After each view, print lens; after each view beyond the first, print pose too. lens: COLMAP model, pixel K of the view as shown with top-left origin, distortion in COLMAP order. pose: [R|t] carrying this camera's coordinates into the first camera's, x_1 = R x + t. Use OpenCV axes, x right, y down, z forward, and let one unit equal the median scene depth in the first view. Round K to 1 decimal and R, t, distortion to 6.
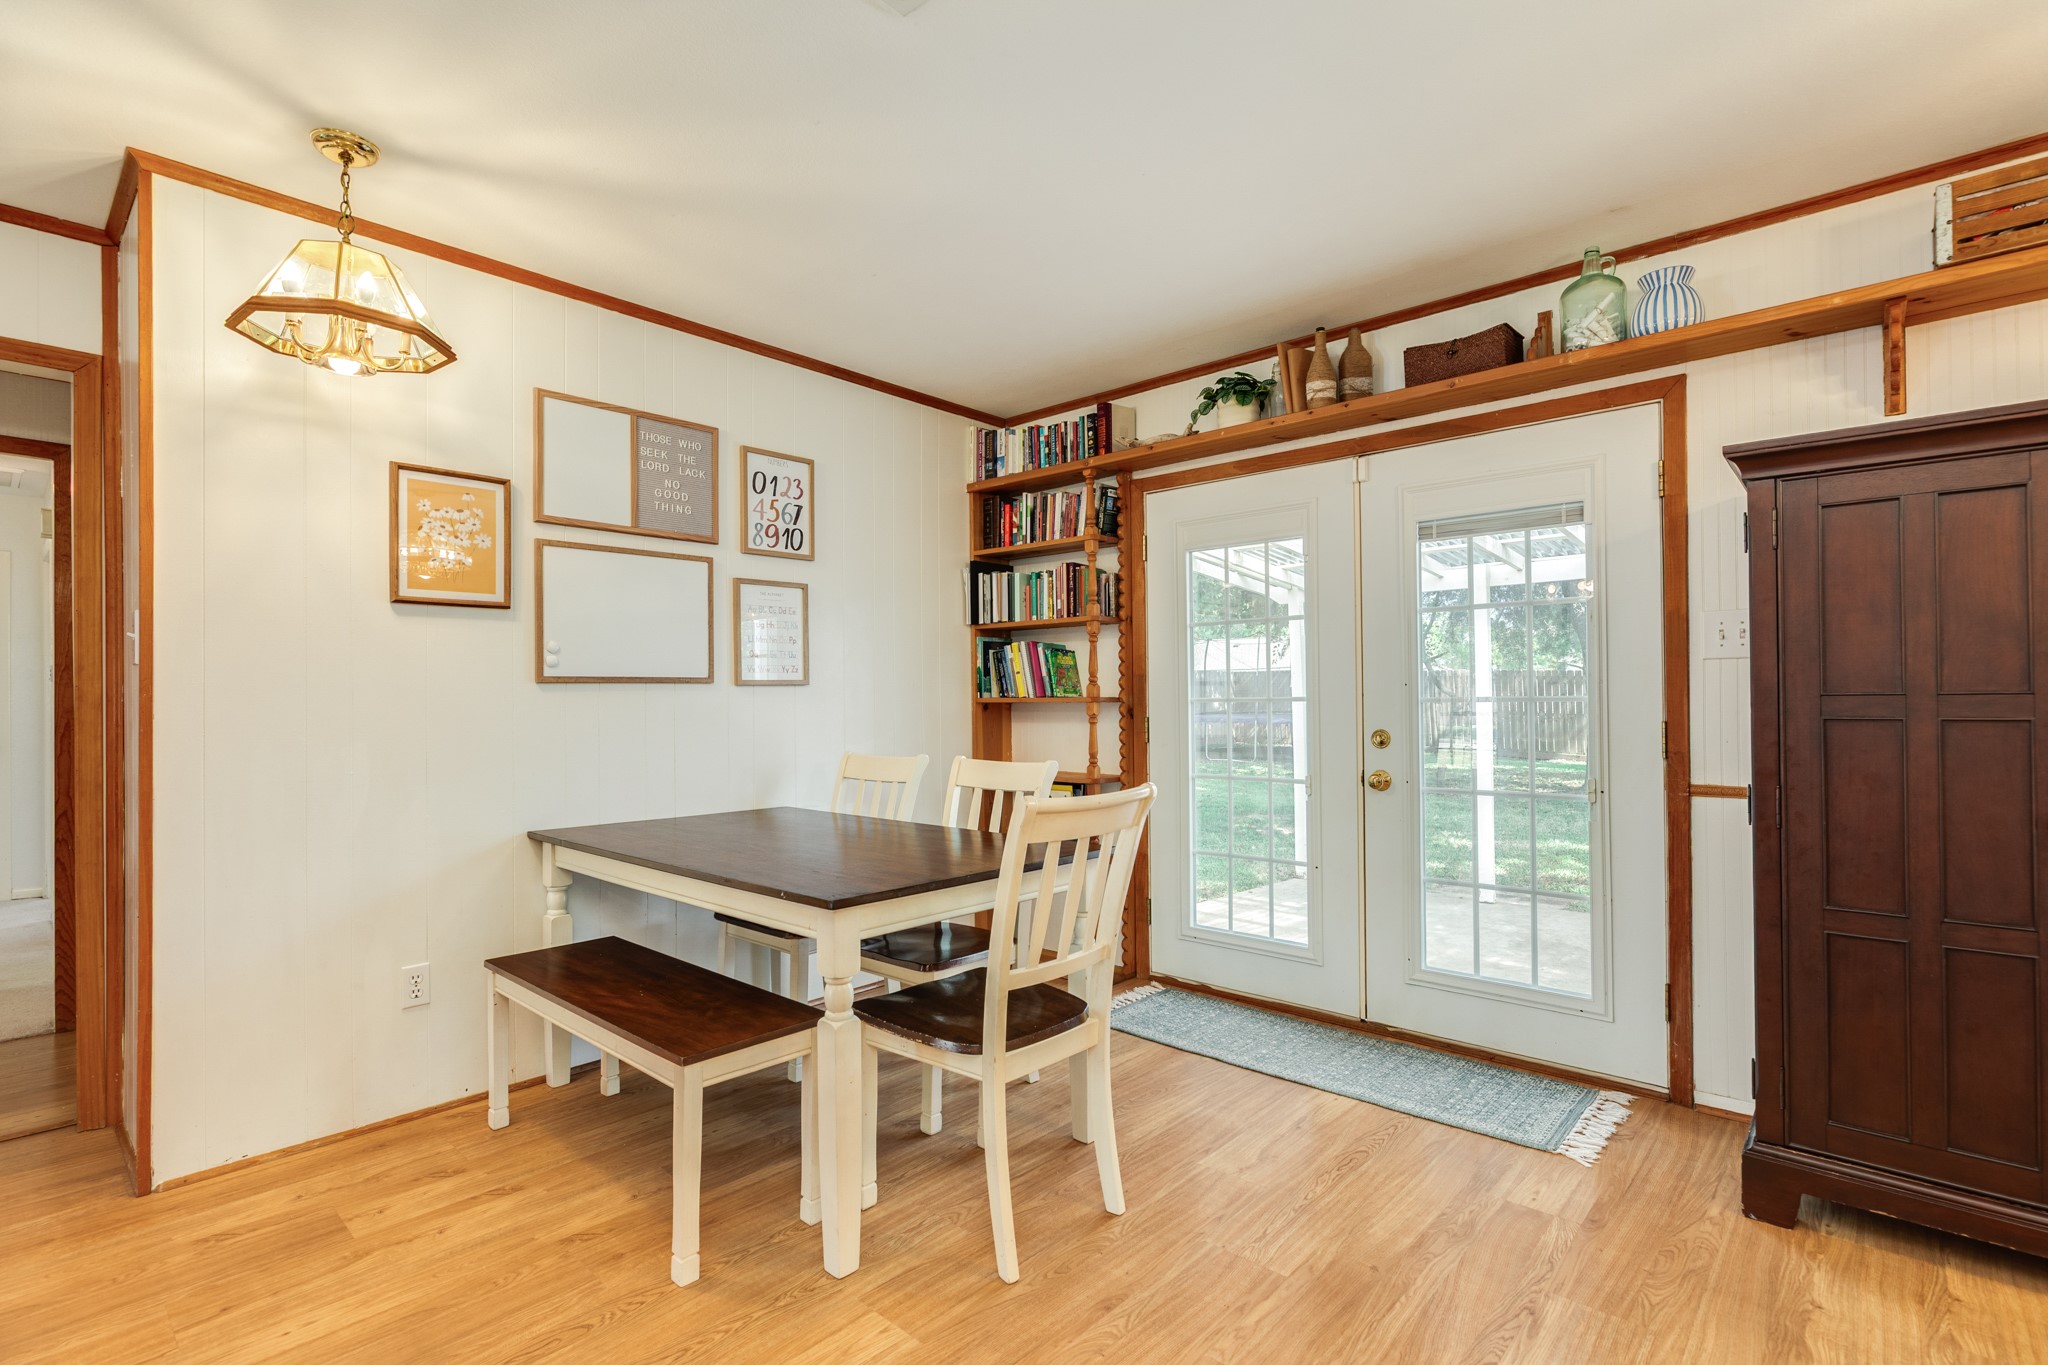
lens RADIAL K [[949.9, 0, 1022.2], [0, 949.9, 690.7], [0, 0, 1]] dist [0.001106, -0.000162]
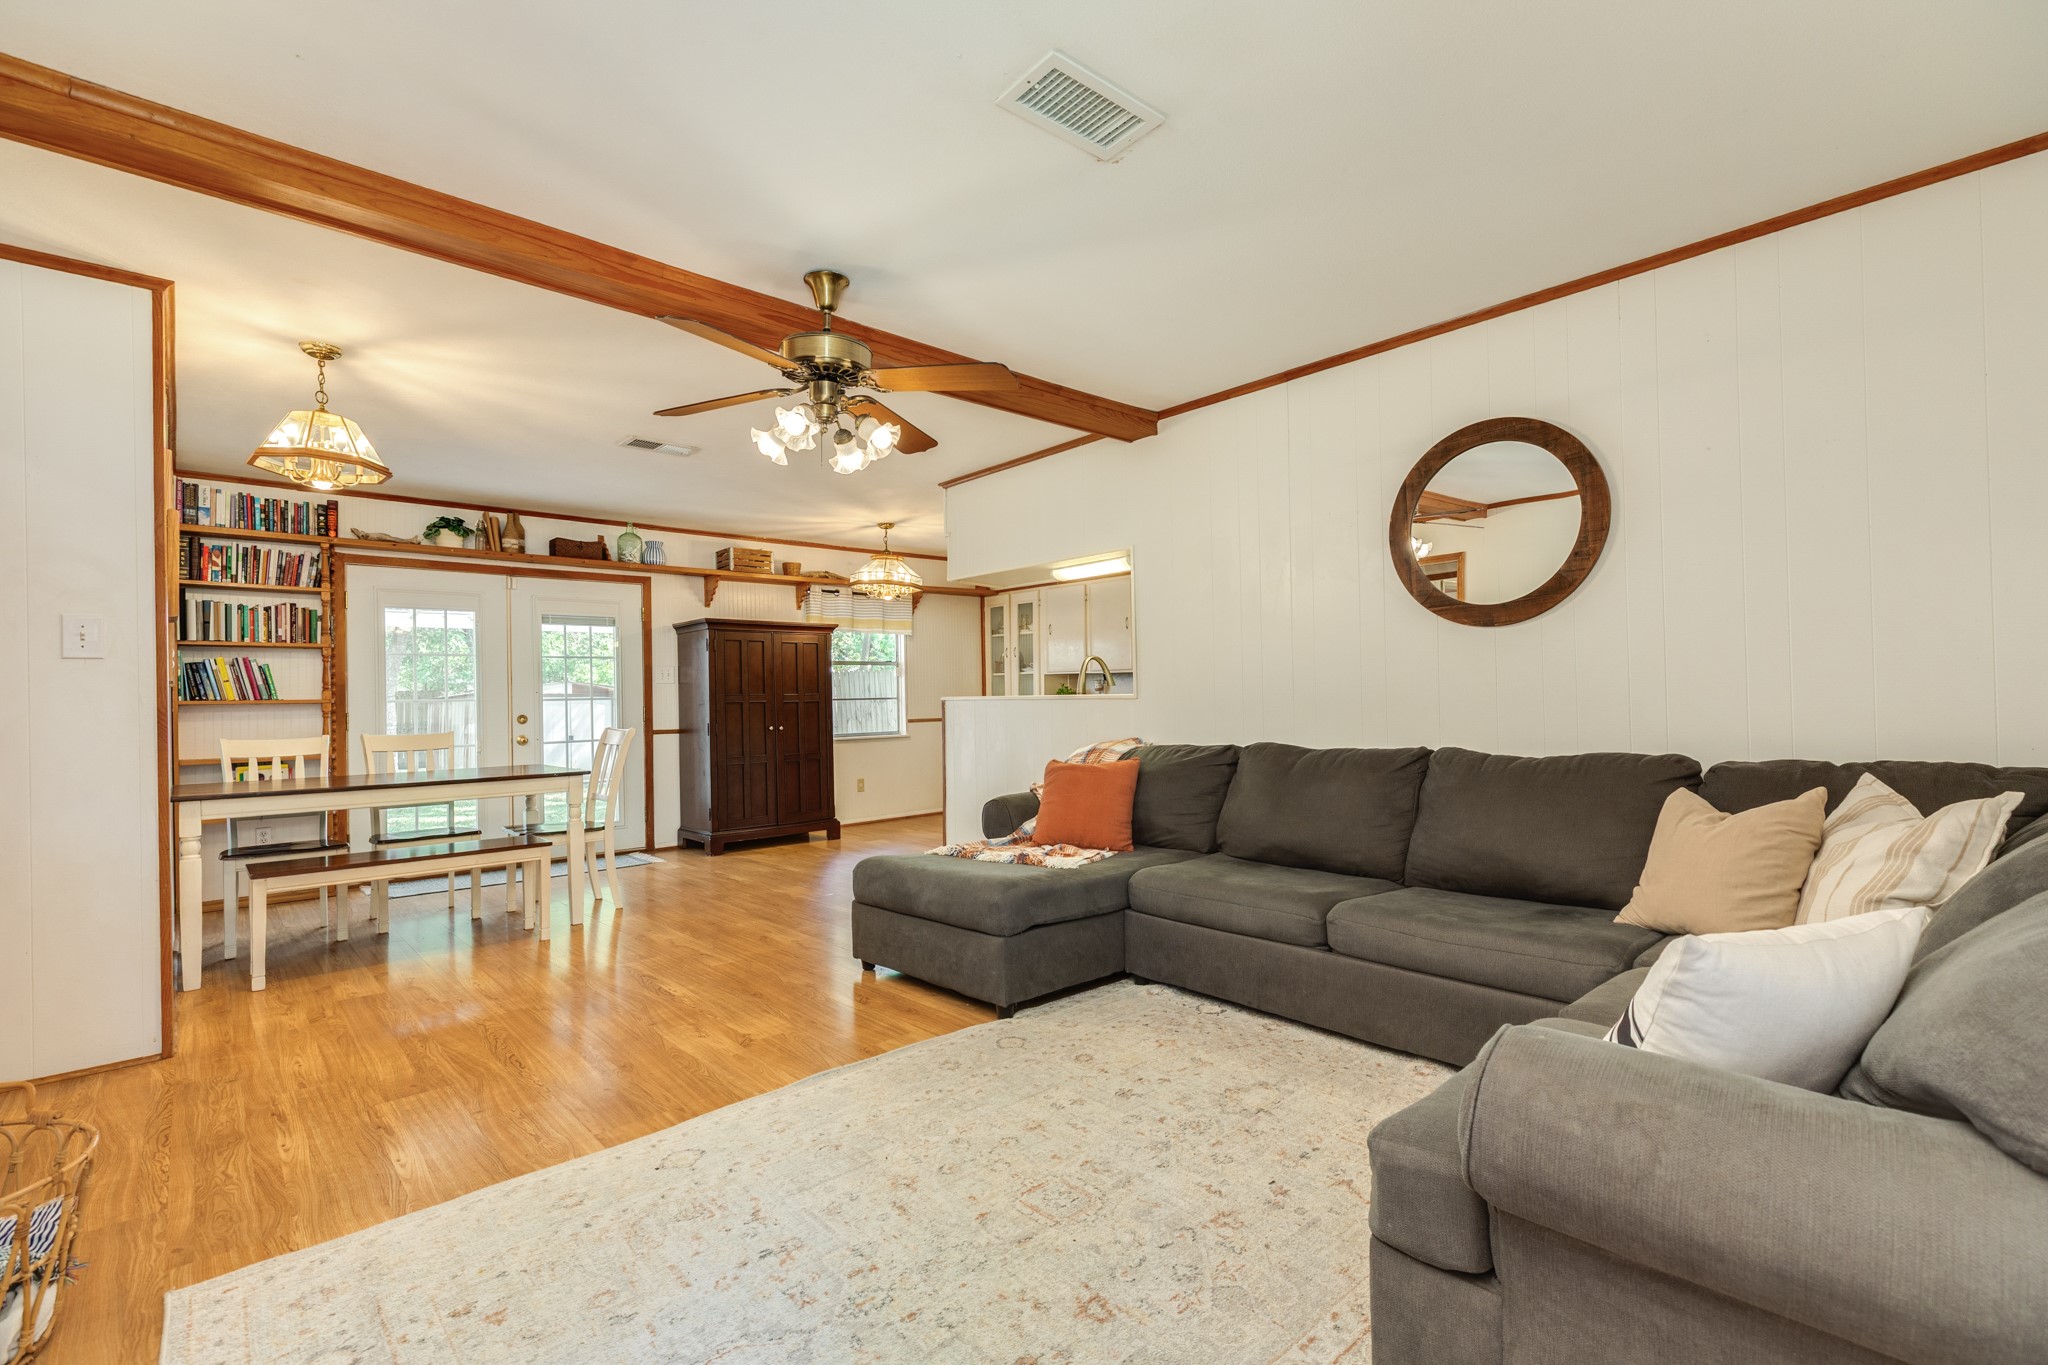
lens RADIAL K [[922.0, 0, 1024.0], [0, 922.0, 682.5], [0, 0, 1]] dist [0.004350, 0.000516]
pose [[0.084572, 0.023177, 0.996148, -1.508792], [0.014281, 0.999599, -0.024469, 0.036616], [-0.996315, 0.016296, 0.084207, -0.222310]]
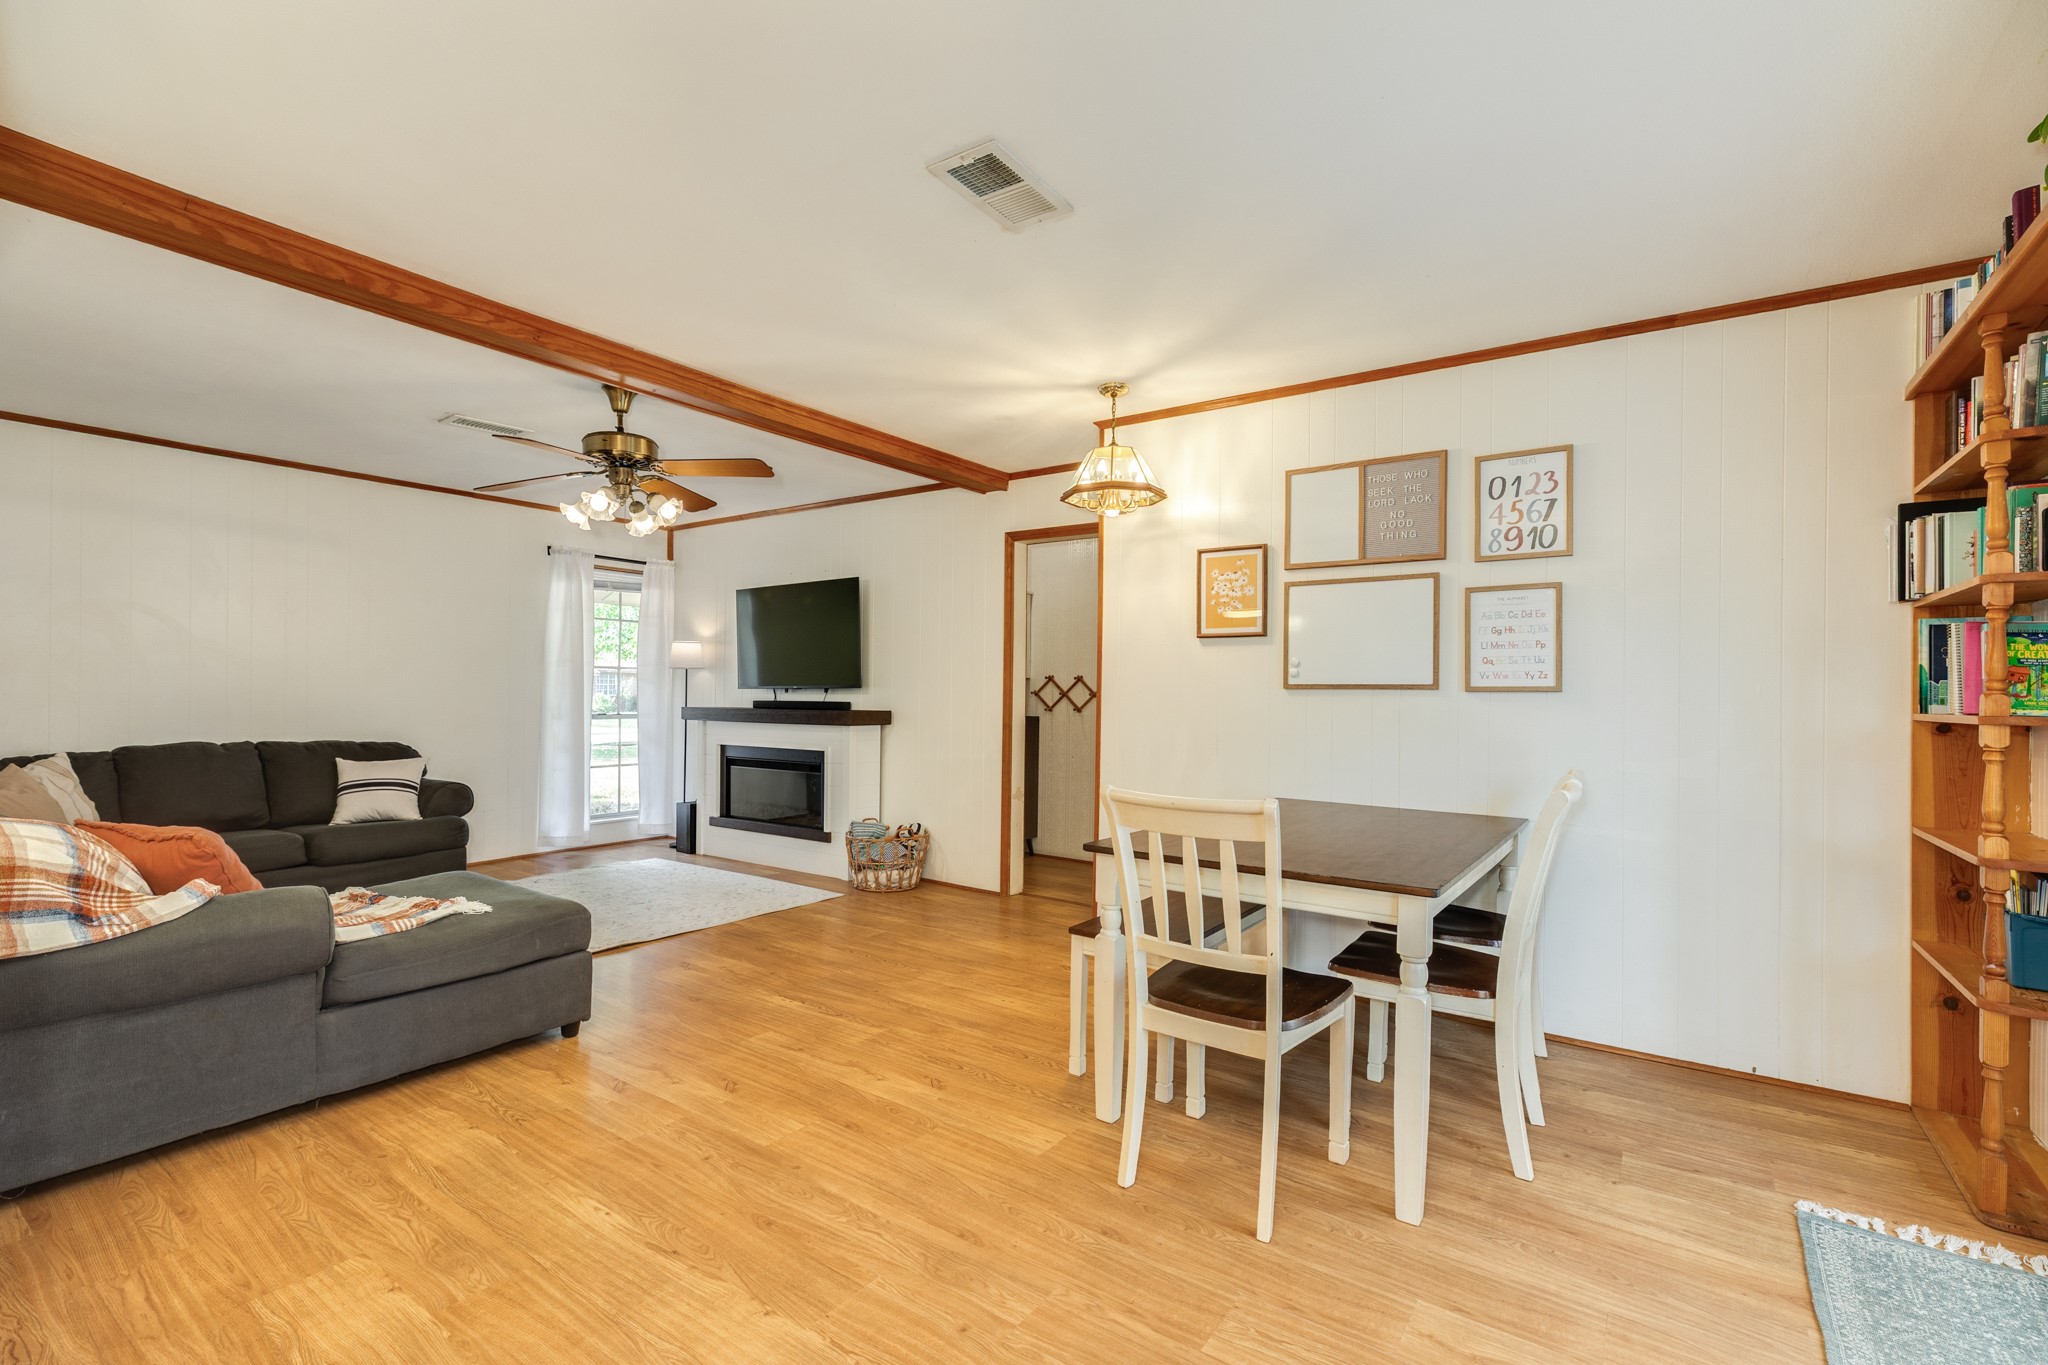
lens RADIAL K [[903.1, 0, 1020.9], [0, 903.1, 686.5], [0, 0, 1]] dist [0.003180, 0.000335]
pose [[0.129835, 0.000717, -0.991535, 0.661948], [-0.007432, 0.999972, -0.000250, -0.008080], [0.991508, 0.007402, 0.129837, 0.425760]]
